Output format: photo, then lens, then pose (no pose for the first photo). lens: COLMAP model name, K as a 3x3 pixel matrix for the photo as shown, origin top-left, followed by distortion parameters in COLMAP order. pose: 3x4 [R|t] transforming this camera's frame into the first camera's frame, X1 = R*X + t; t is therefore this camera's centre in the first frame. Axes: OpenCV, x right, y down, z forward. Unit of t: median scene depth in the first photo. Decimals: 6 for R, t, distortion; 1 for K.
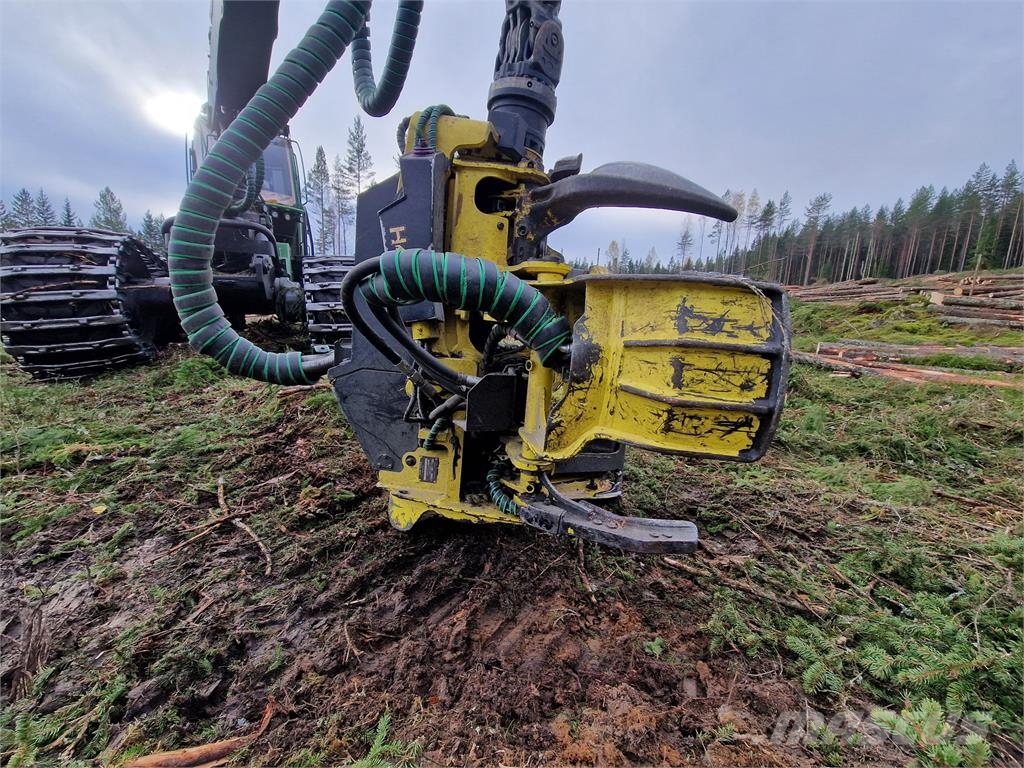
lens RADIAL K [[414.2, 0, 517.0], [0, 414.2, 389.6], [0, 0, 1]] dist [0.012063, -0.007910]
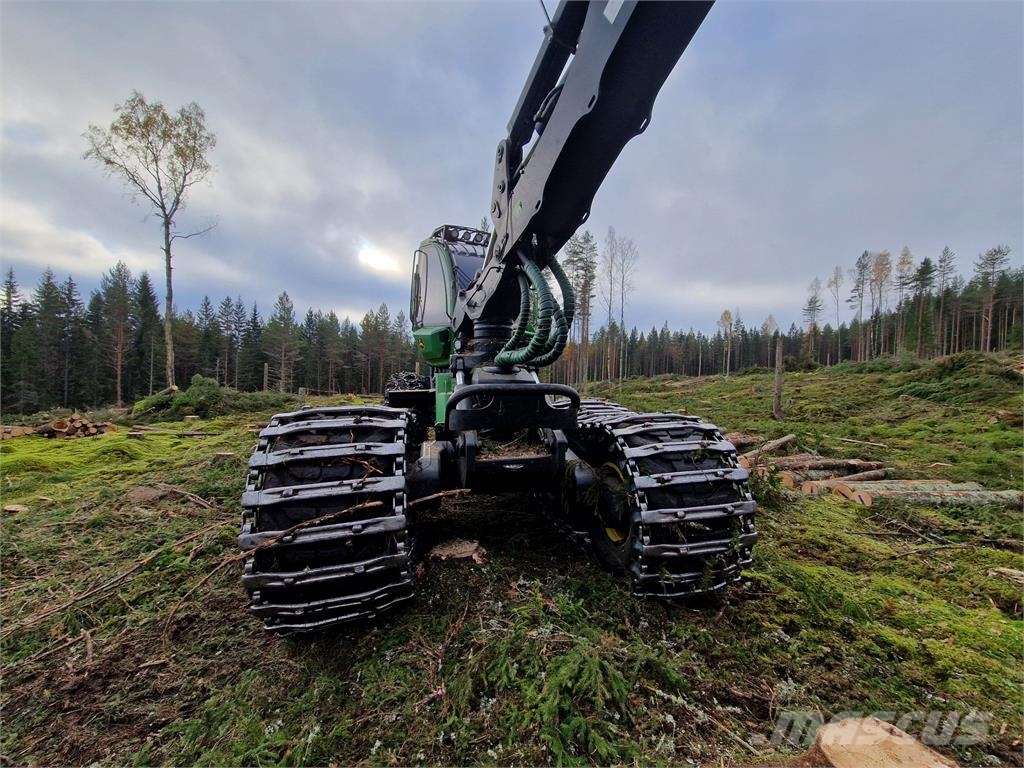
lens RADIAL K [[414.2, 0, 512.4], [0, 414.2, 387.1], [0, 0, 1]] dist [0.012063, -0.007910]
pose [[0.972154, -0.006722, -0.234246, -0.098340], [-0.033914, 0.985030, -0.169014, -0.050067], [0.231875, 0.172252, 0.957373, 0.058786]]
